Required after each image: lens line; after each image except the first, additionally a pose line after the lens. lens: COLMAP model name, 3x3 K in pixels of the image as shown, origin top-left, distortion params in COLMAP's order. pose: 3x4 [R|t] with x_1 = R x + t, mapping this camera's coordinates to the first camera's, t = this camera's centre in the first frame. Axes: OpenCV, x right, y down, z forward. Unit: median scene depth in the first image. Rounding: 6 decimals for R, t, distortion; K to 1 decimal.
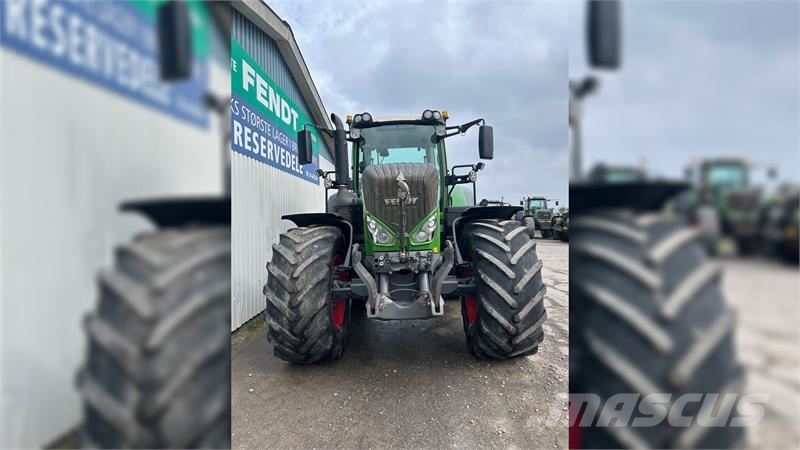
lens RADIAL K [[349.5, 0, 396.5], [0, 349.5, 221.9], [0, 0, 1]] dist [0.005311, -0.001585]
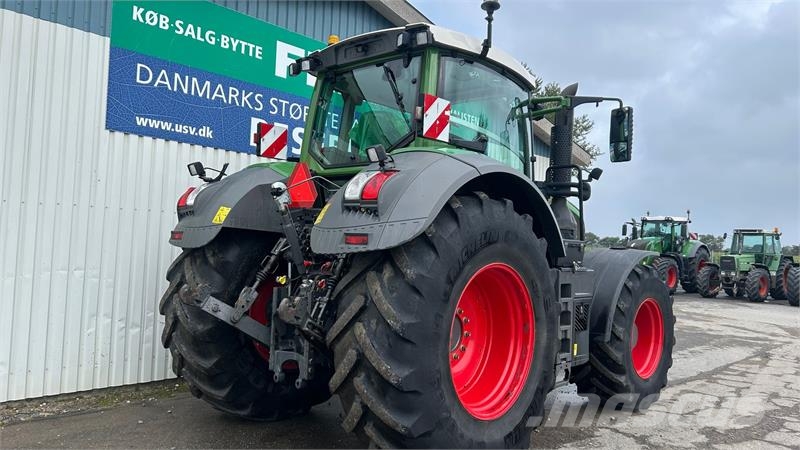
lens RADIAL K [[617.3, 0, 397.3], [0, 617.3, 223.2], [0, 0, 1]] dist [0.013933, -0.006806]
pose [[0.743240, 0.027161, -0.668473, 0.719457], [-0.060766, 0.997786, -0.027022, -0.019343], [0.666259, 0.060705, 0.743245, 0.140099]]
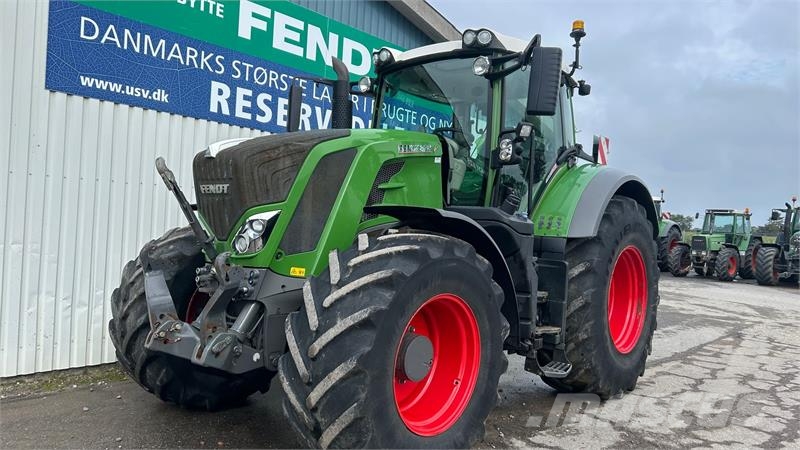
lens RADIAL K [[617.3, 0, 399.5], [0, 617.3, 227.3], [0, 0, 1]] dist [0.013933, -0.006806]
pose [[0.769933, 0.065458, -0.634758, 0.678820], [-0.072424, 0.997261, 0.014993, -0.018437], [0.634001, 0.034428, 0.772566, 0.202324]]
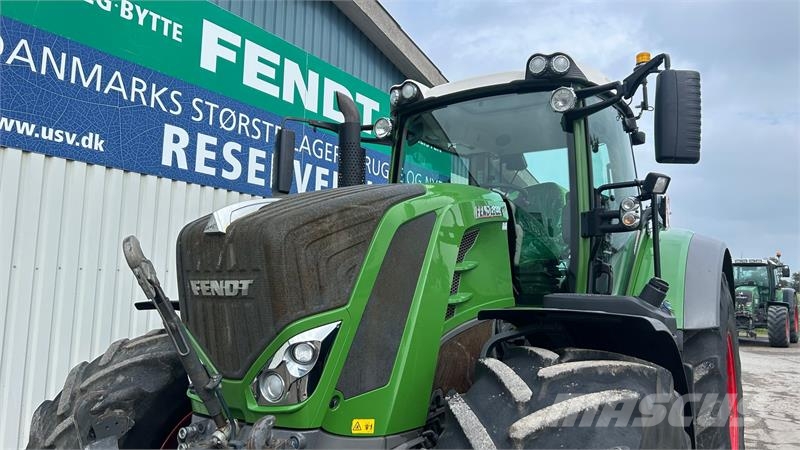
lens RADIAL K [[617.3, 0, 402.2], [0, 617.3, 213.3], [0, 0, 1]] dist [0.013933, -0.006806]
pose [[0.854164, -0.022733, -0.519506, 0.347468], [-0.043247, 0.992477, -0.114536, -0.045865], [0.518202, 0.120300, 0.846755, 0.339379]]
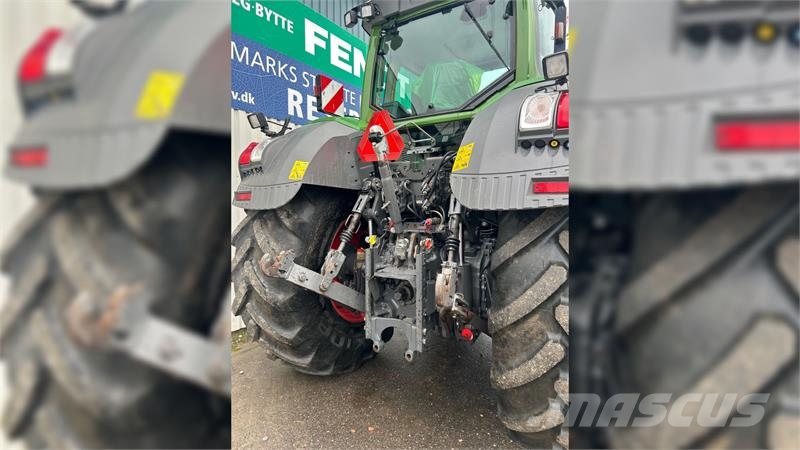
lens RADIAL K [[349.5, 0, 397.3], [0, 349.5, 225.5], [0, 0, 1]] dist [0.005311, -0.001585]
pose [[0.847264, 0.055038, -0.528313, 0.255623], [-0.021737, 0.997377, 0.069043, -0.002668], [0.530727, -0.047014, 0.846238, 0.332984]]
